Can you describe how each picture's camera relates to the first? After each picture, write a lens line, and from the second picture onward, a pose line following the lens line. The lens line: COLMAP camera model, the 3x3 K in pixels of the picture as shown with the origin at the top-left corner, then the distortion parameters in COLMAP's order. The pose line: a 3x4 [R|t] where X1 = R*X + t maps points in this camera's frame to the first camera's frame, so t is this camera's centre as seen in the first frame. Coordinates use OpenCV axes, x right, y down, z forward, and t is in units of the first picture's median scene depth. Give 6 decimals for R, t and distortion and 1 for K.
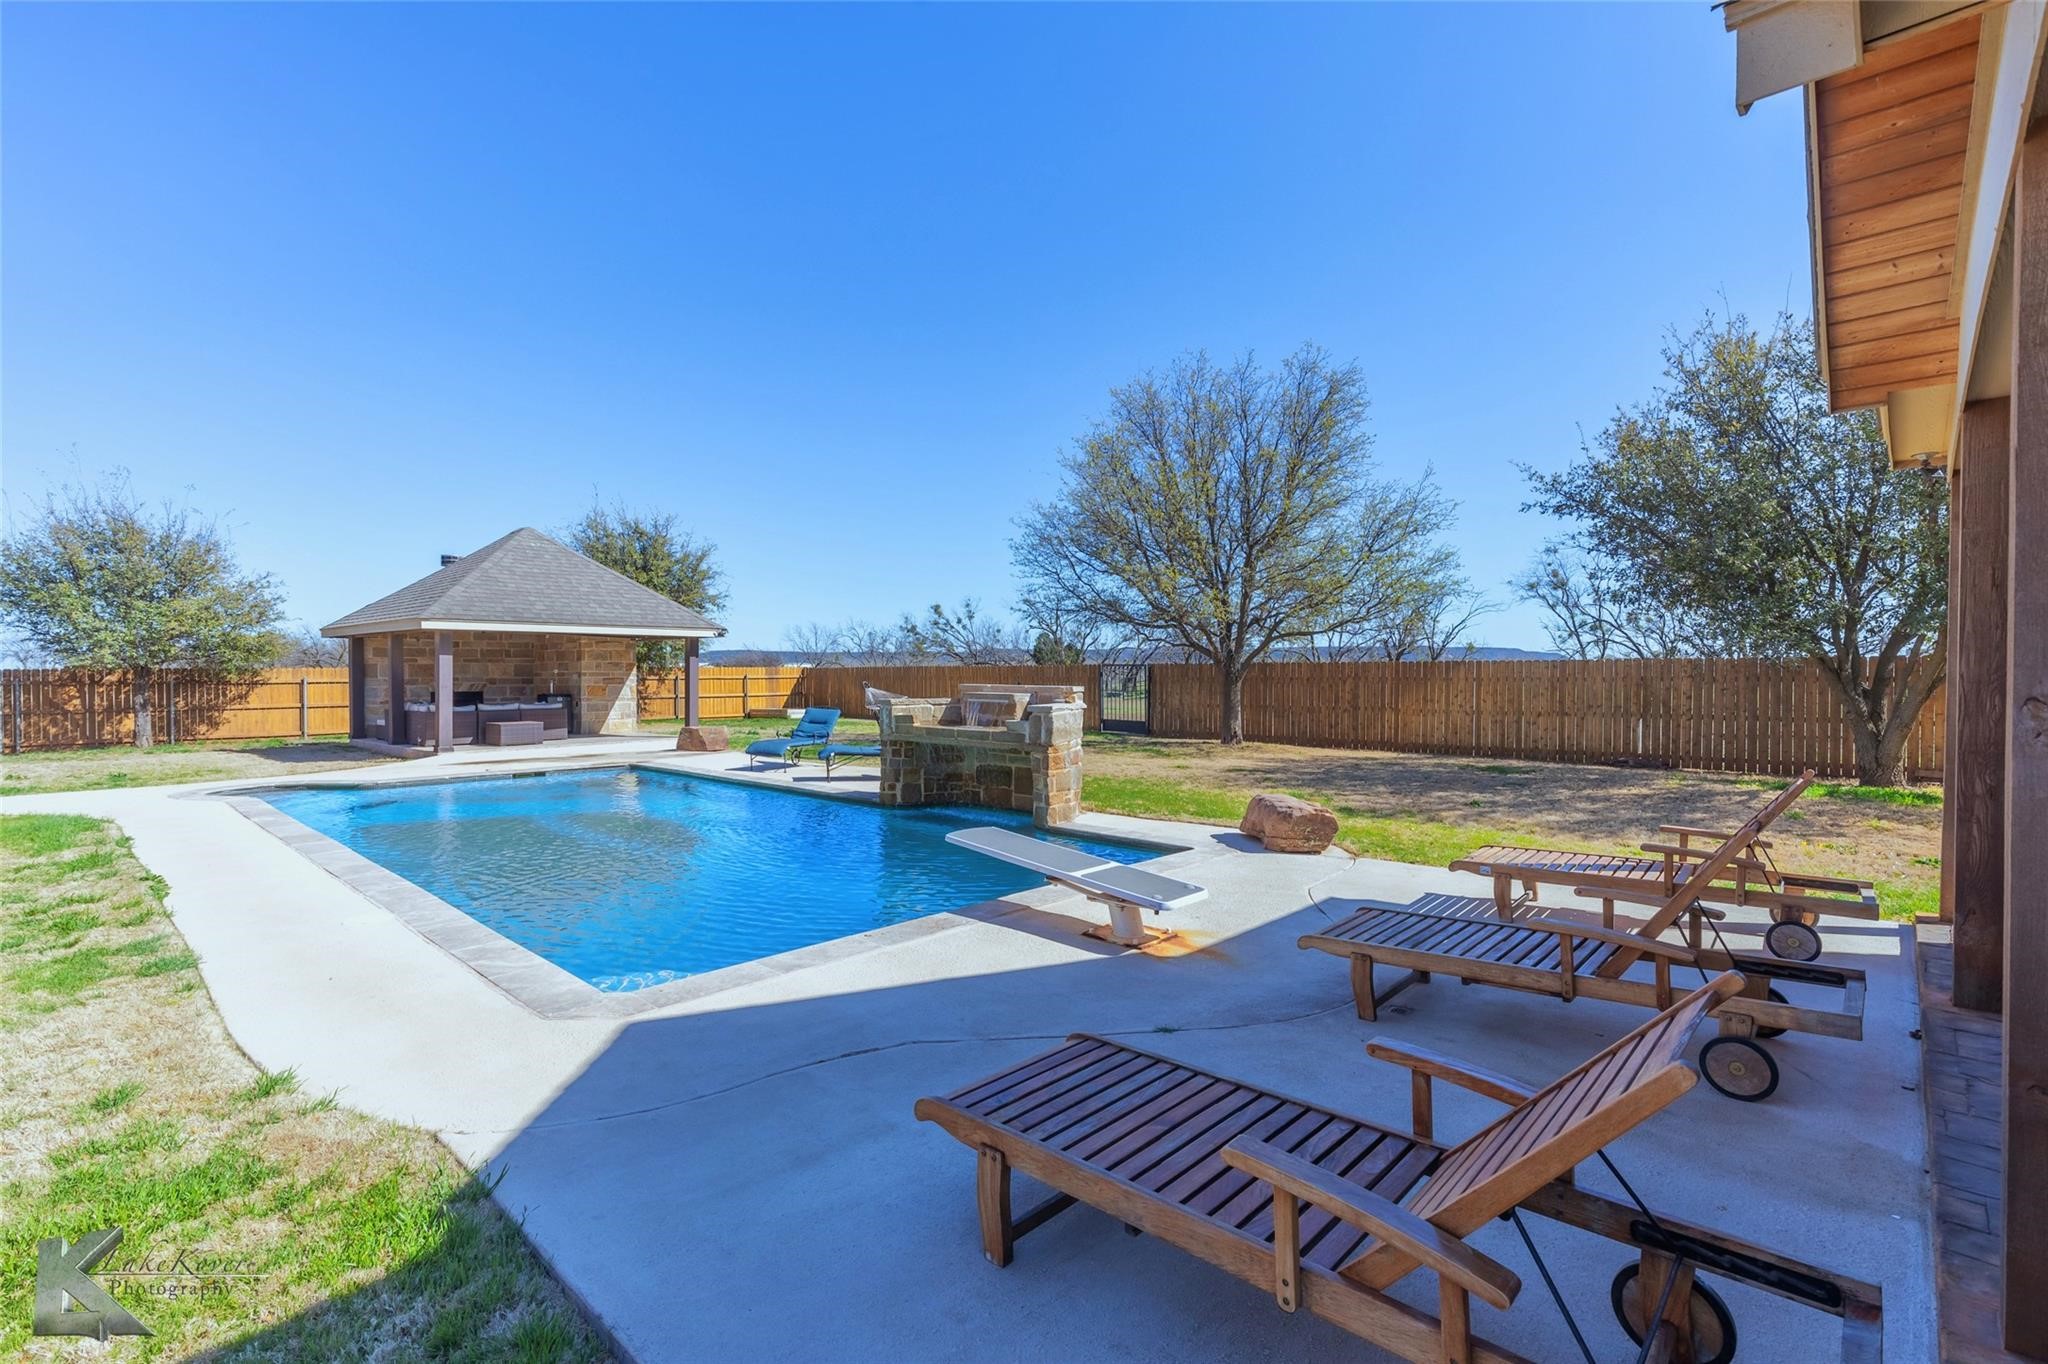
lens RADIAL K [[929.3, 0, 1017.9], [0, 929.3, 678.1], [0, 0, 1]] dist [0.005394, -0.002003]
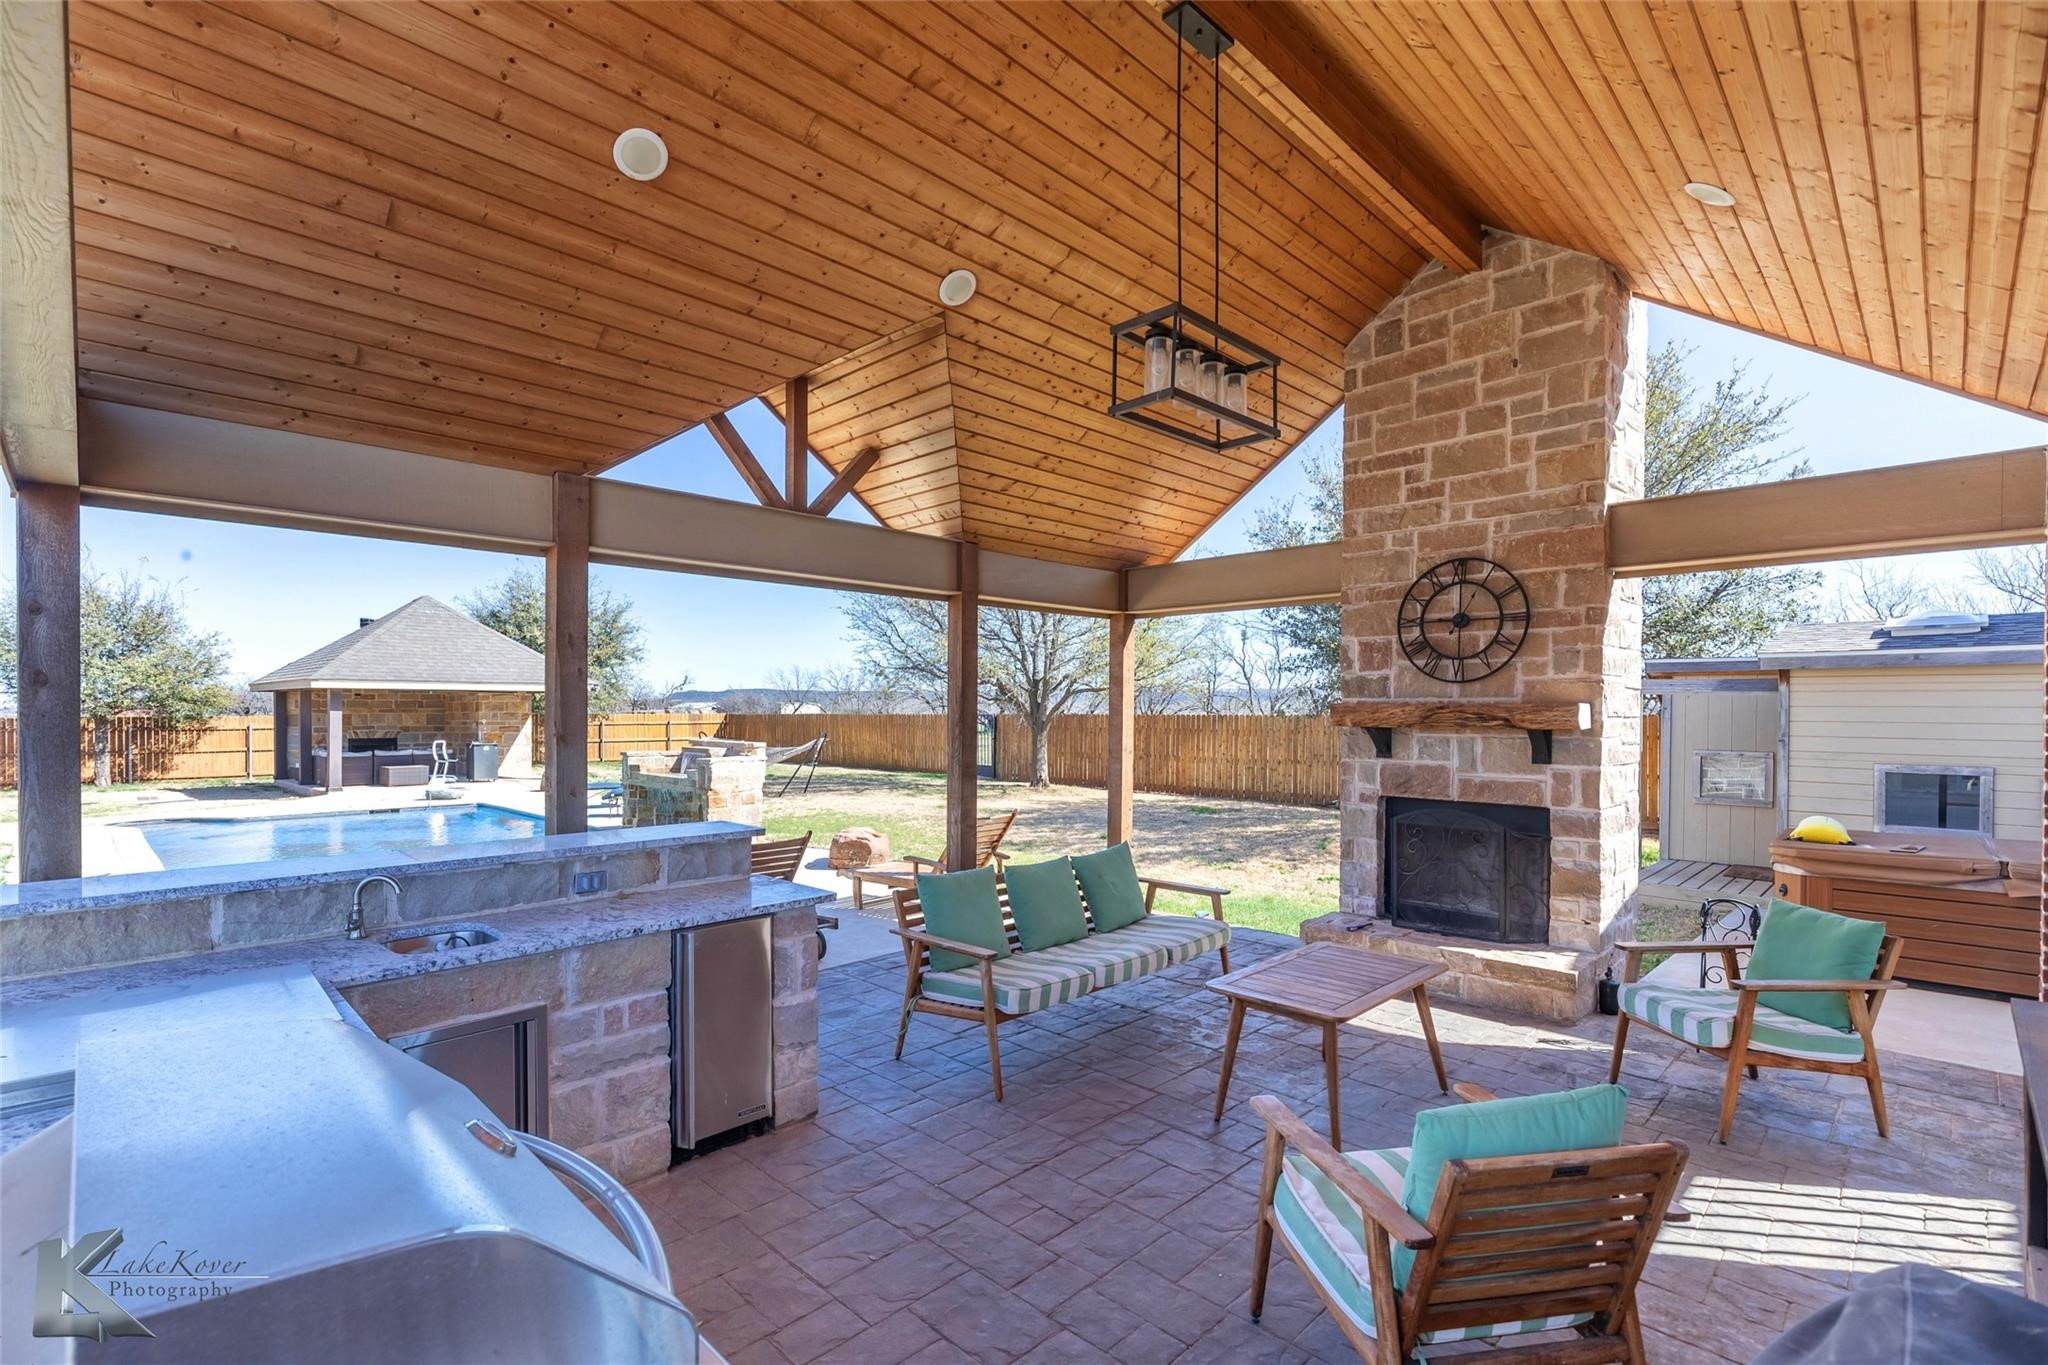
lens RADIAL K [[929.3, 0, 1003.2], [0, 929.3, 725.0], [0, 0, 1]] dist [0.005394, -0.002003]
pose [[0.999744, 0.002623, -0.022477, 0.209100], [-0.002450, 0.999967, 0.007704, -0.013074], [0.022496, -0.007647, 0.999718, -0.132794]]
